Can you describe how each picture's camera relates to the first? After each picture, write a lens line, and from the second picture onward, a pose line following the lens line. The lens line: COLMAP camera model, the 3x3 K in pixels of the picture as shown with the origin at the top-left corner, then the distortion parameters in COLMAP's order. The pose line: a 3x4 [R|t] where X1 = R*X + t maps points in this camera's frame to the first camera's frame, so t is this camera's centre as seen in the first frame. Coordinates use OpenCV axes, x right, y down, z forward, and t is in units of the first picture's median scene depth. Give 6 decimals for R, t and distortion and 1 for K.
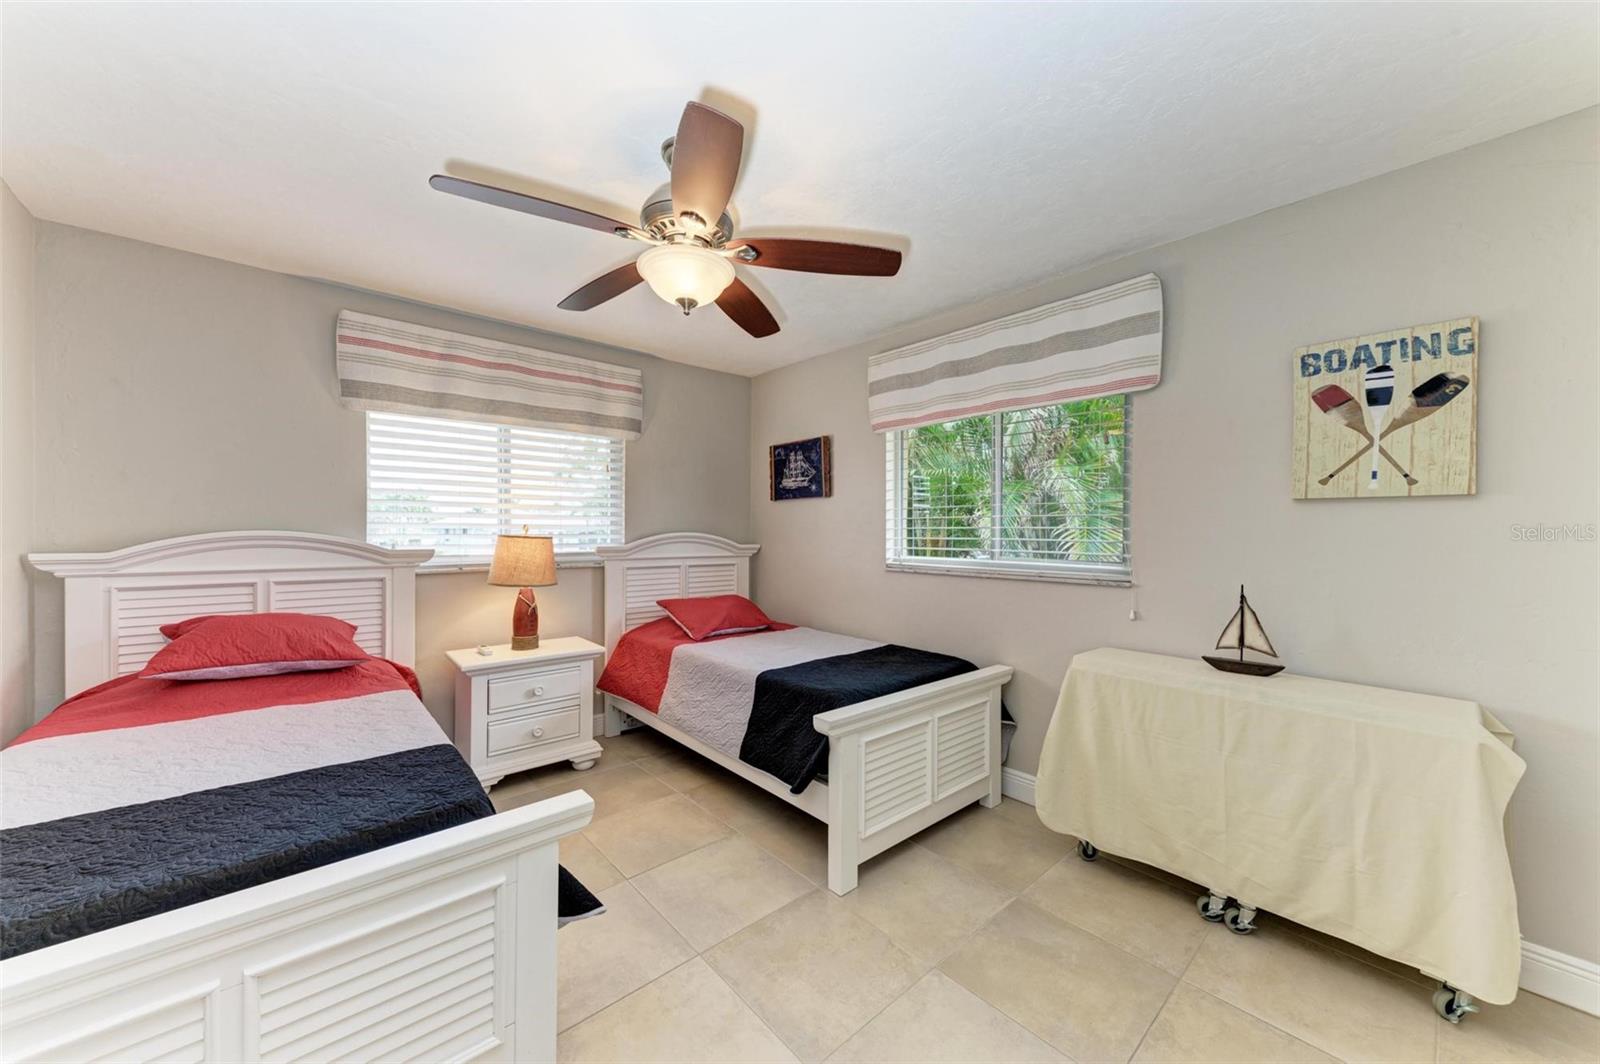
lens RADIAL K [[556.5, 0, 800.0], [0, 556.5, 532.0], [0, 0, 1]] dist [0.000387, 0.000019]
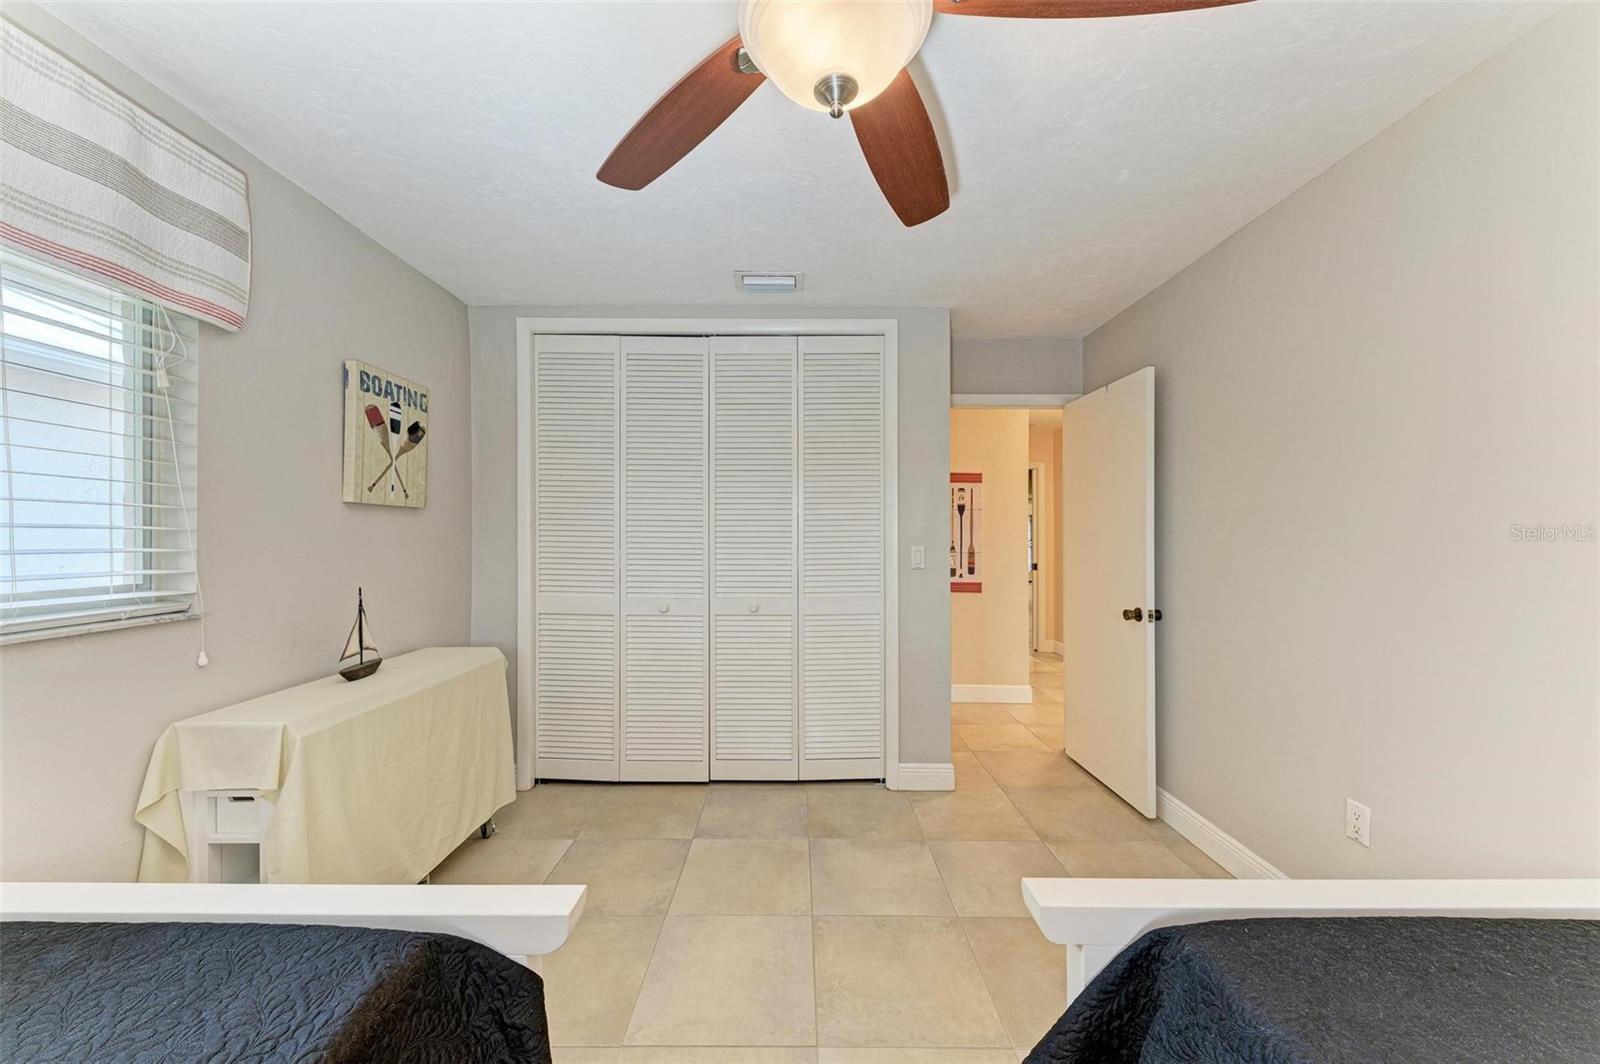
lens RADIAL K [[614.8, 0, 800.0], [0, 614.8, 532.0], [0, 0, 1]] dist [0.000240, 0.000019]
pose [[-0.761916, 0.001674, 0.647673, -0.555987], [0.001912, 0.999998, -0.000335, -0.001630], [-0.647673, 0.000983, -0.761918, 1.459656]]
